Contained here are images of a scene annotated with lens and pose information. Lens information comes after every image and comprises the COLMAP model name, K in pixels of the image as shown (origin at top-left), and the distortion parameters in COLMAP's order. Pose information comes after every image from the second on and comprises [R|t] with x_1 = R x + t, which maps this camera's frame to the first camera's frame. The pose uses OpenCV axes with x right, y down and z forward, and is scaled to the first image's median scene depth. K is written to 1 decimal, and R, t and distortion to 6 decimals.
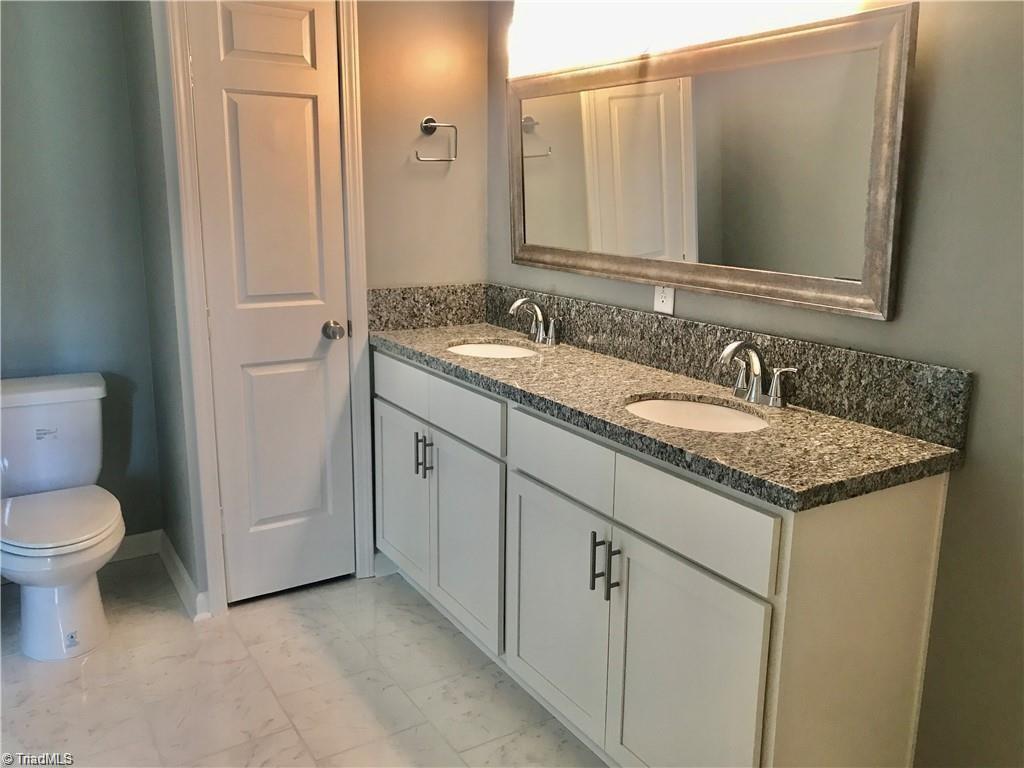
lens RADIAL K [[870.6, 0, 512.0], [0, 870.6, 384.0], [0, 0, 1]] dist [-0.004459, -0.001688]
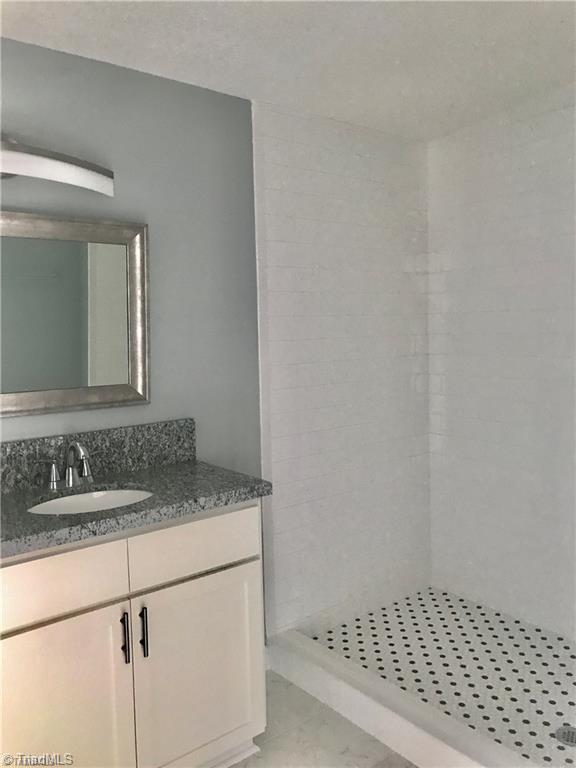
lens RADIAL K [[652.9, 0, 288.0], [0, 652.9, 384.0], [0, 0, 1]] dist [-0.004459, -0.001688]
pose [[-0.153920, -0.099028, 0.983108, -0.845252], [0.234658, 0.962836, 0.133725, -0.212848], [-0.959815, 0.251277, -0.124962, 0.881083]]
